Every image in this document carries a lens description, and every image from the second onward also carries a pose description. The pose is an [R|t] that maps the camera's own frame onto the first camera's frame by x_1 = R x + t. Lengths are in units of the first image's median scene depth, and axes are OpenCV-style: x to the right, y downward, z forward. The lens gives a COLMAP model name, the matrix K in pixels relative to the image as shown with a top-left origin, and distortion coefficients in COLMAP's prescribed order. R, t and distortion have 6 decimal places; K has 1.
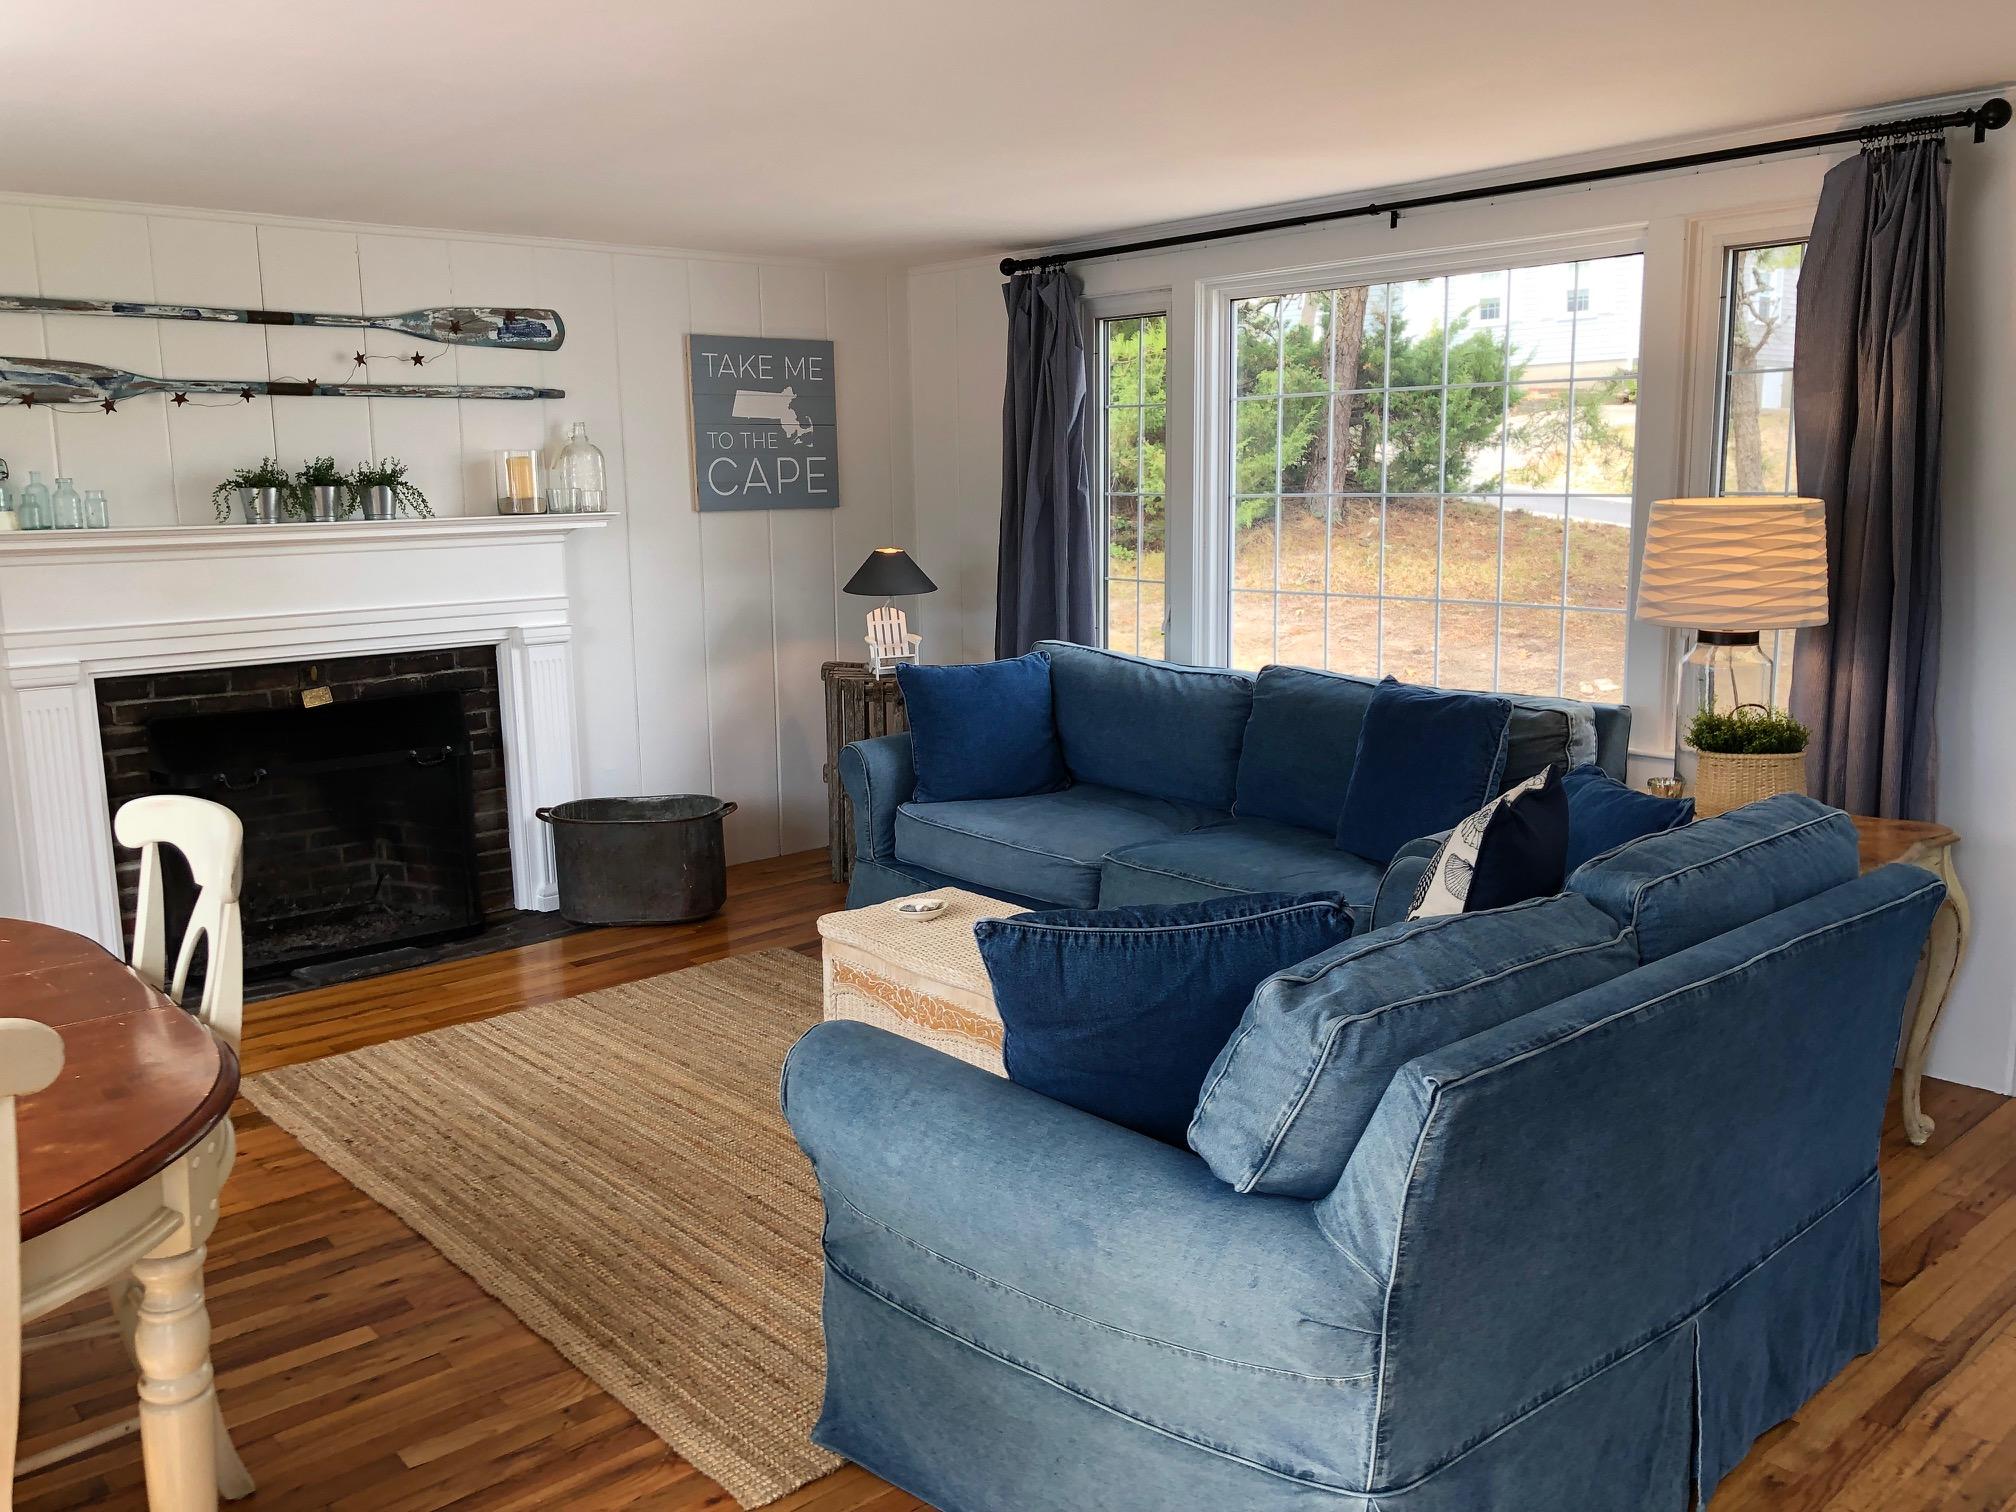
lens RADIAL K [[1666.1, 0, 1008.0], [0, 1666.1, 756.0], [0, 0, 1]] dist [0.010775, 0.043616]
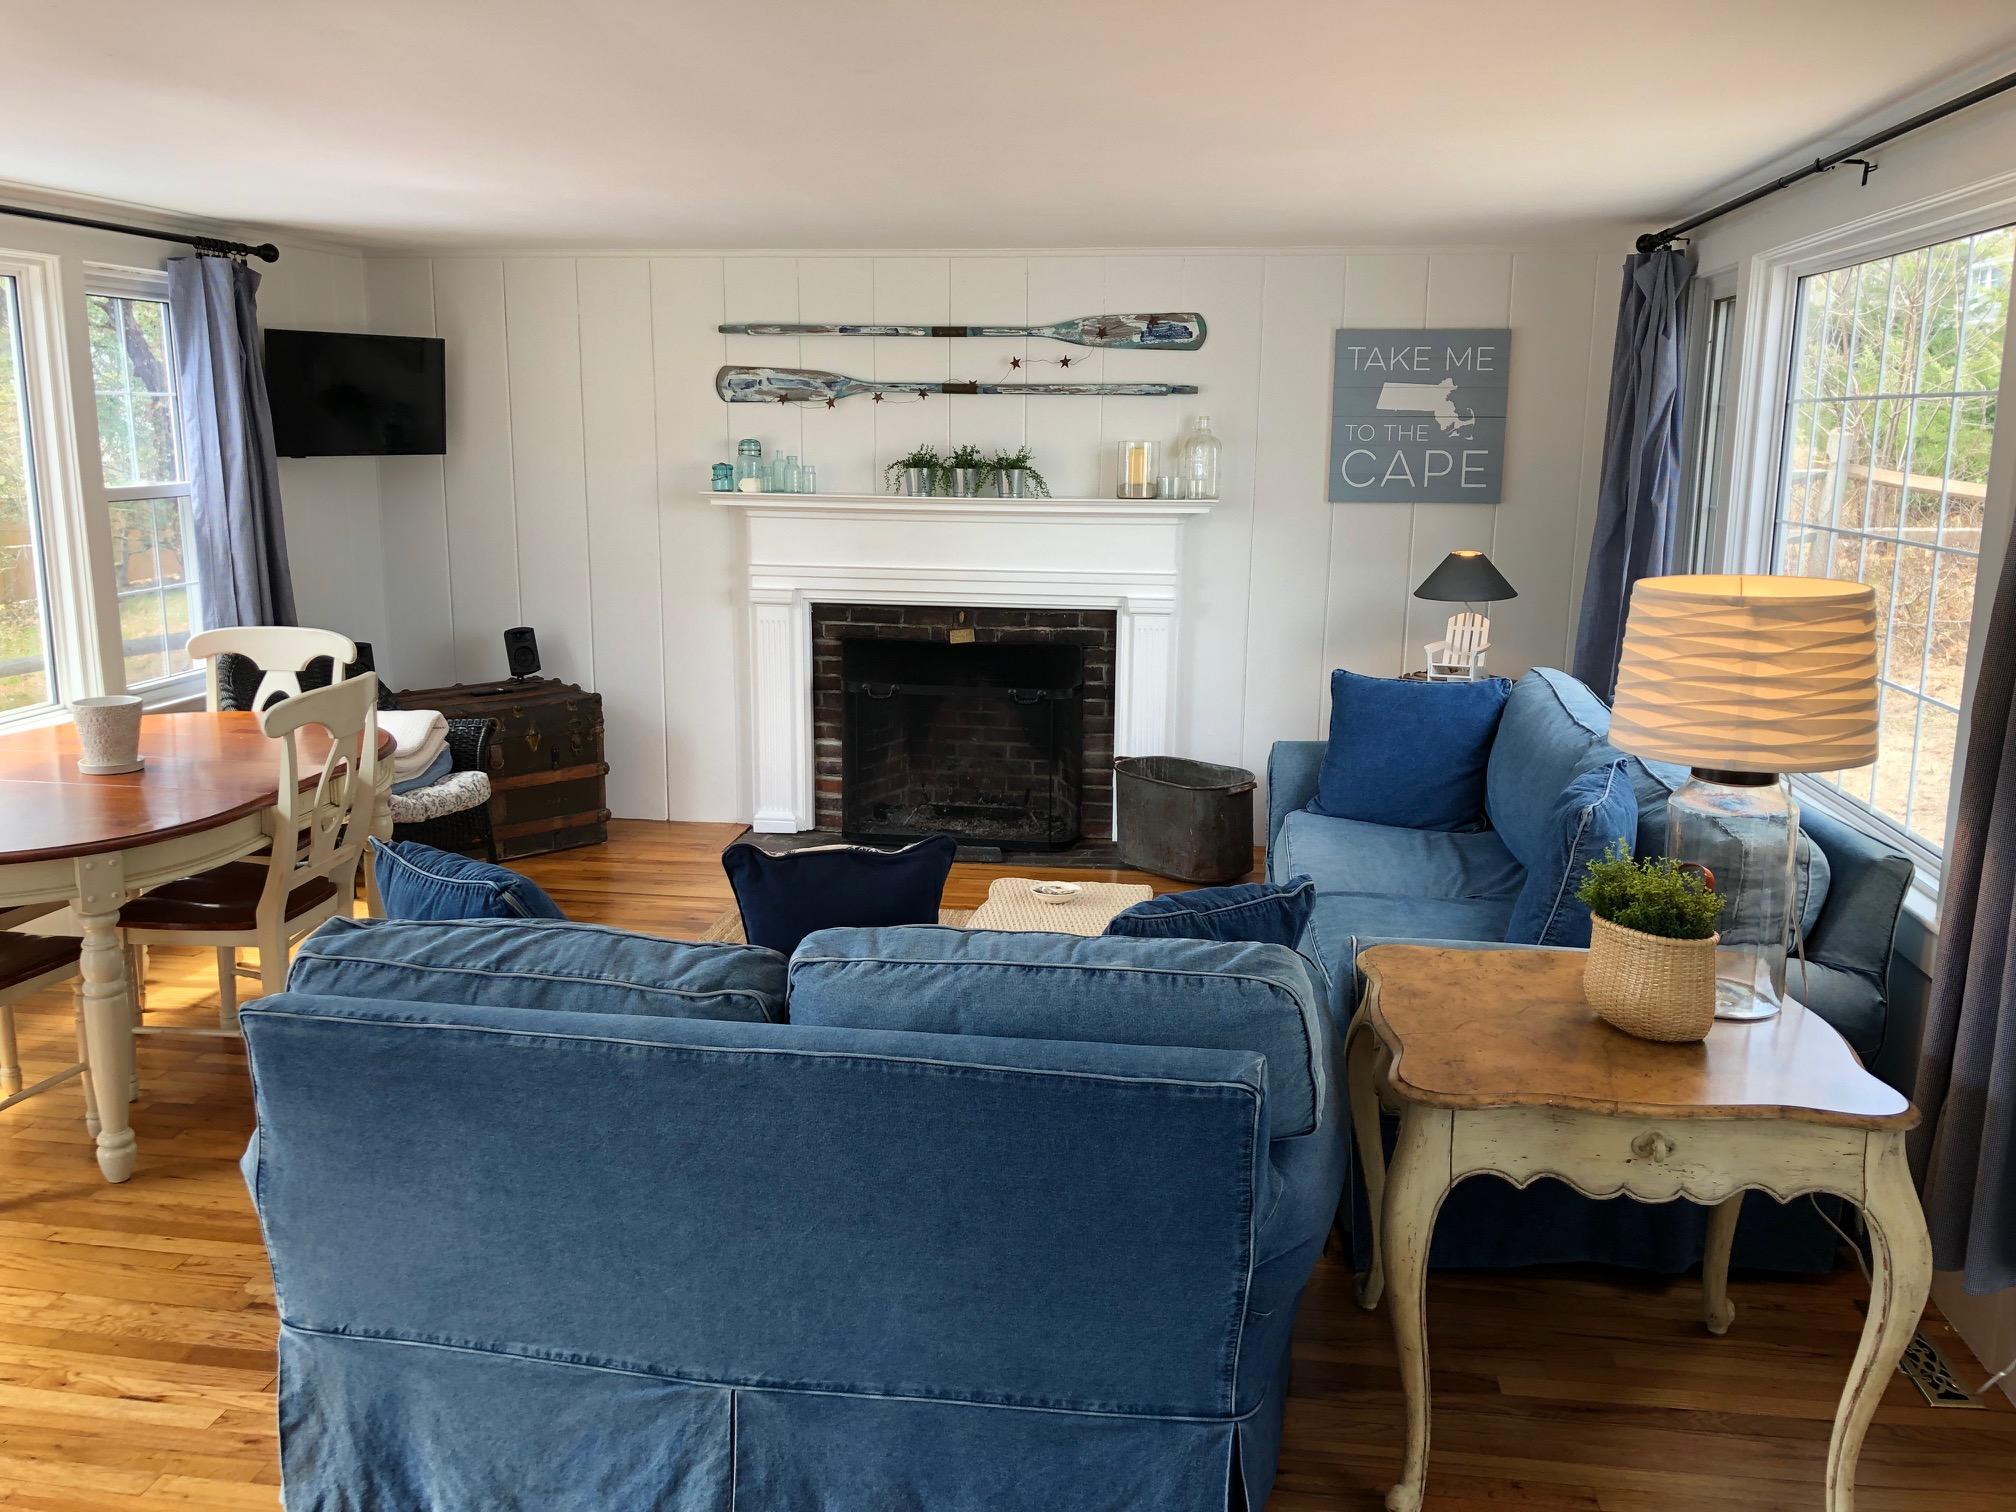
lens RADIAL K [[1634.4, 0, 1008.0], [0, 1634.4, 756.0], [0, 0, 1]] dist [0.151498, -0.257401]
pose [[0.674292, 0.170353, -0.718548, 0.484161], [-0.147928, 0.984465, 0.094579, -0.064610], [0.723497, 0.042519, 0.689017, 0.173256]]
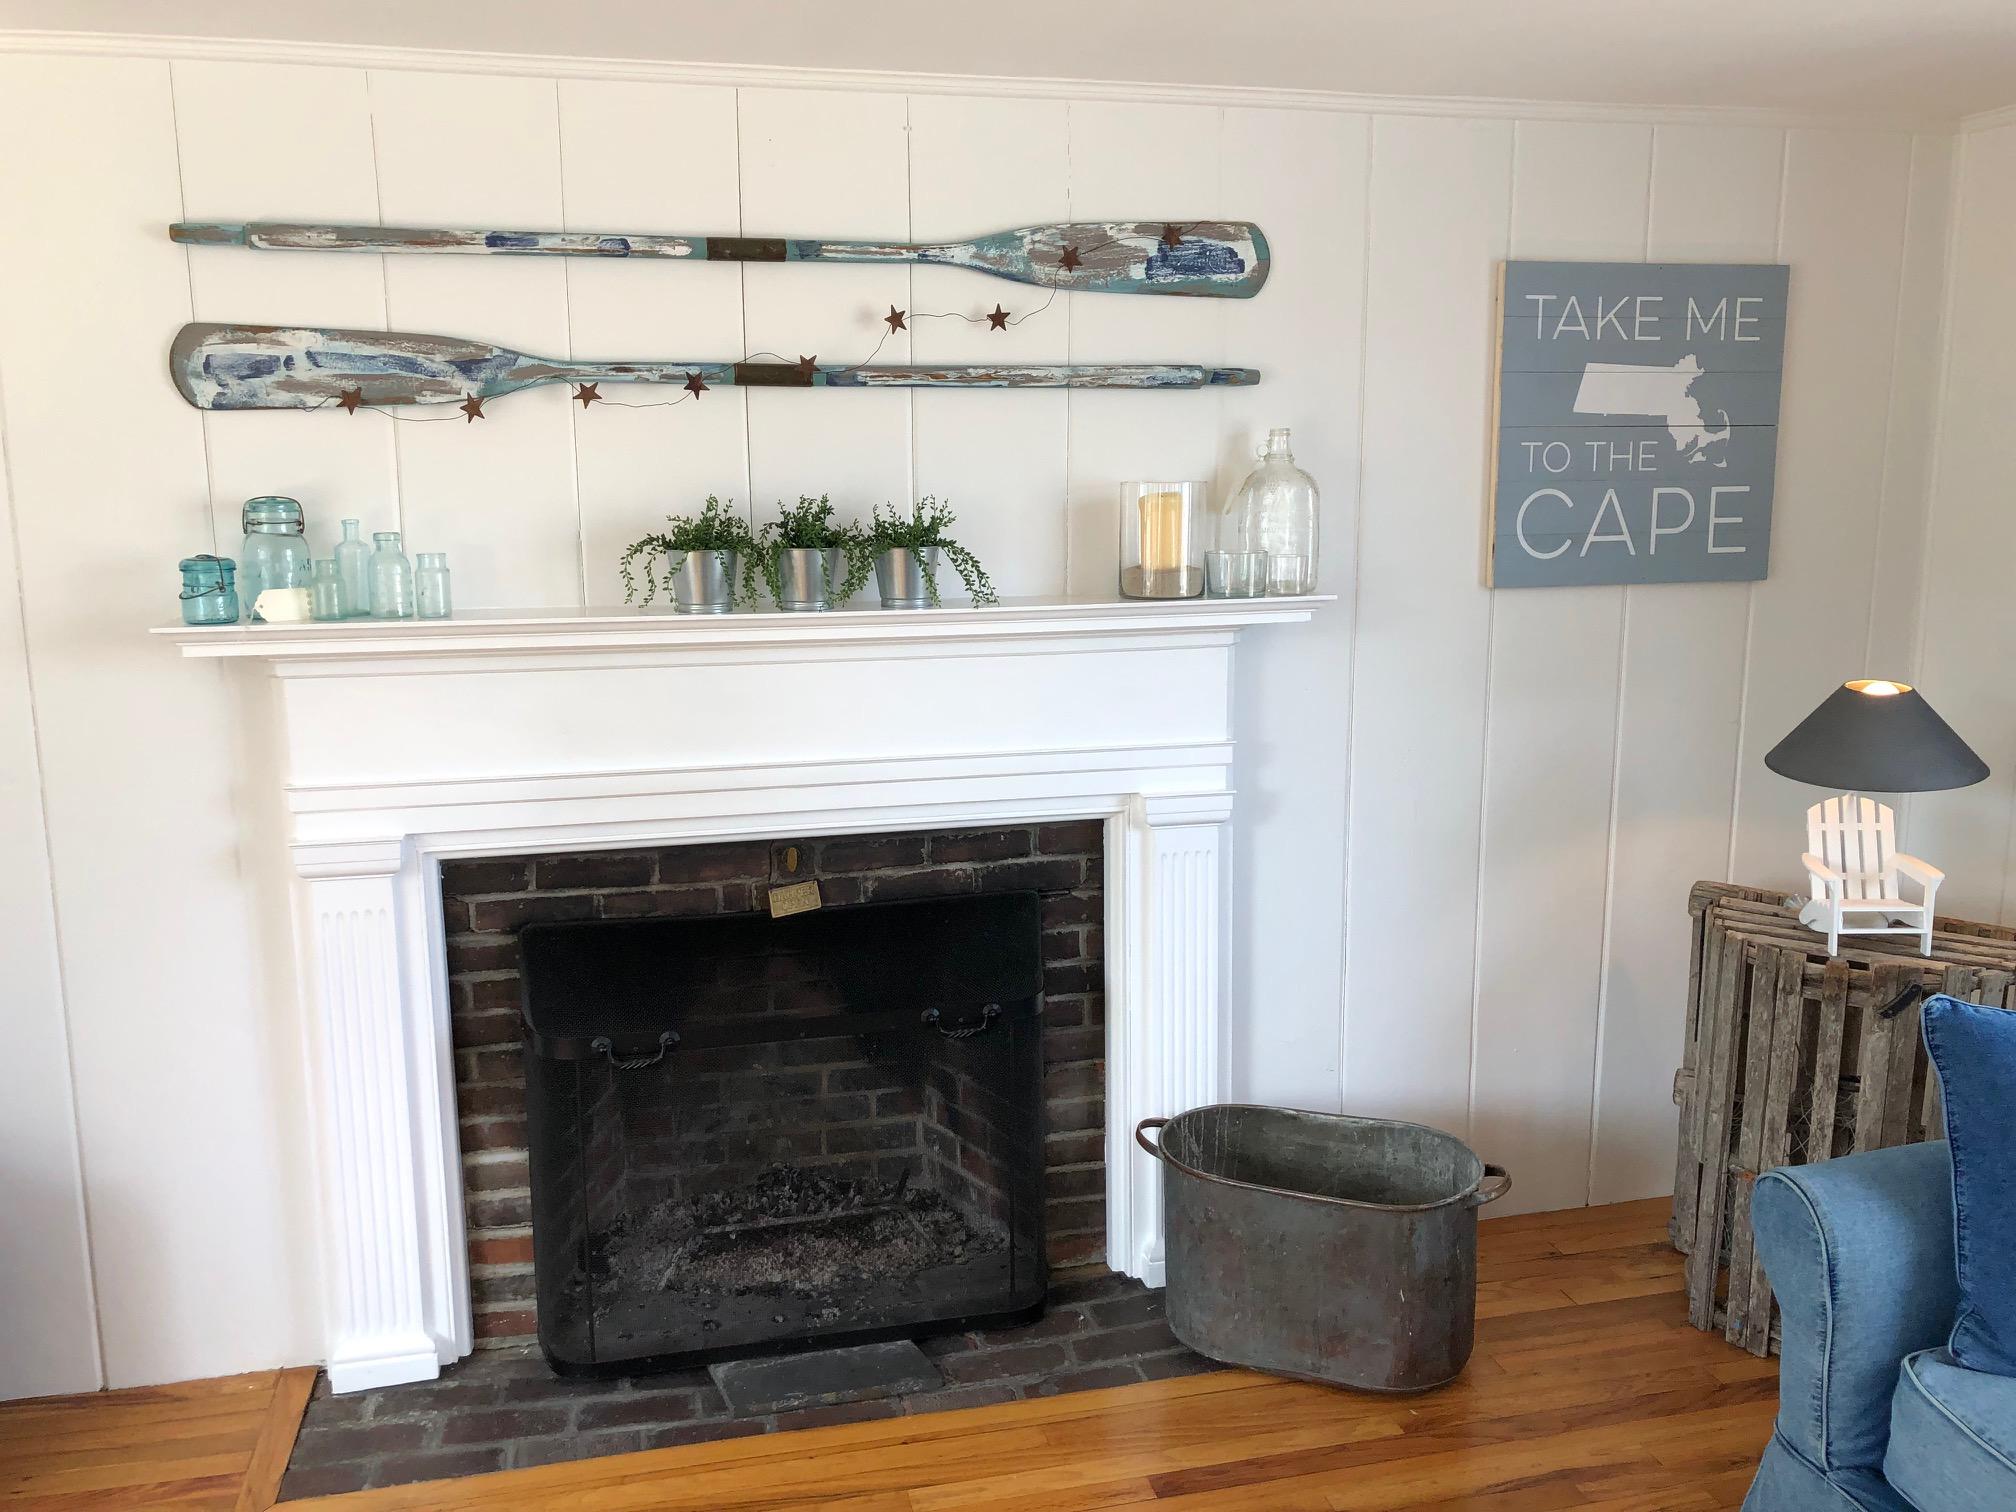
lens RADIAL K [[1759.2, 0, 1047.4], [0, 1759.2, 761.7], [0, 0, 1]] dist [0.066717, -0.095608]
pose [[0.896733, 0.091486, -0.433013, -0.066304], [-0.085679, 0.995778, 0.032952, -0.106142], [0.434199, 0.007551, 0.900785, 0.457371]]
